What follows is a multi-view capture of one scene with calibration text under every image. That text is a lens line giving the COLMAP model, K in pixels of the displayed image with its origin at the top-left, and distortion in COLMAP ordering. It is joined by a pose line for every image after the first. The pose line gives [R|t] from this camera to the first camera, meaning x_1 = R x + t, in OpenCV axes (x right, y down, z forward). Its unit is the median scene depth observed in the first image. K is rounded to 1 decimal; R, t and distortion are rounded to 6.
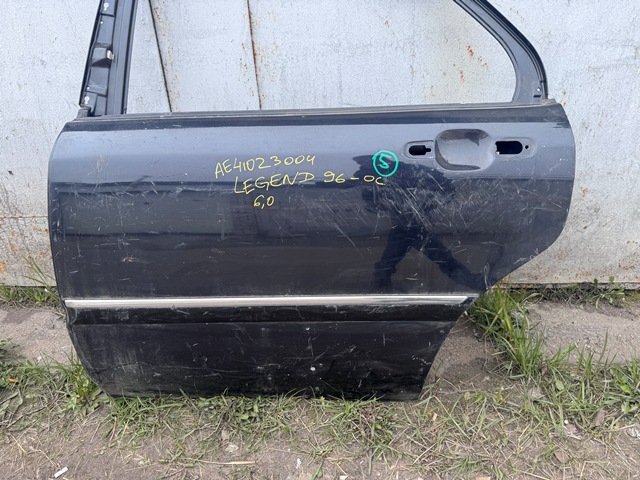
lens RADIAL K [[462.3, 0, 320.0], [0, 462.3, 240.0], [0, 0, 1]] dist [0.076024, -0.117418]
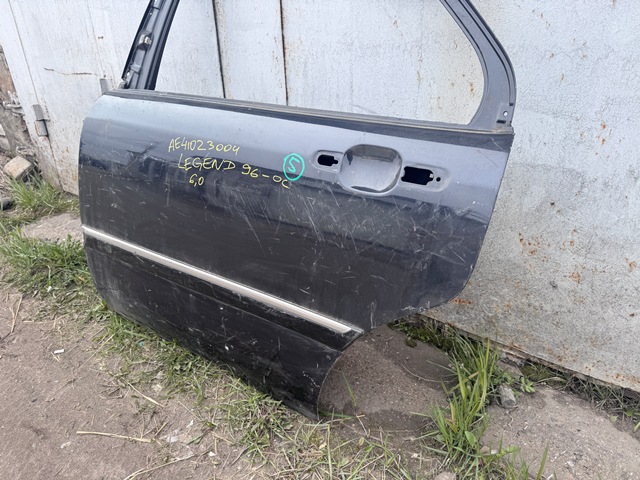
lens RADIAL K [[462.3, 0, 320.0], [0, 462.3, 240.0], [0, 0, 1]] dist [0.076024, -0.117418]
pose [[0.844208, 0.256149, -0.470851, 0.603325], [-0.251500, 0.965020, 0.074059, -0.090769], [0.473351, 0.055897, 0.879099, 0.159613]]
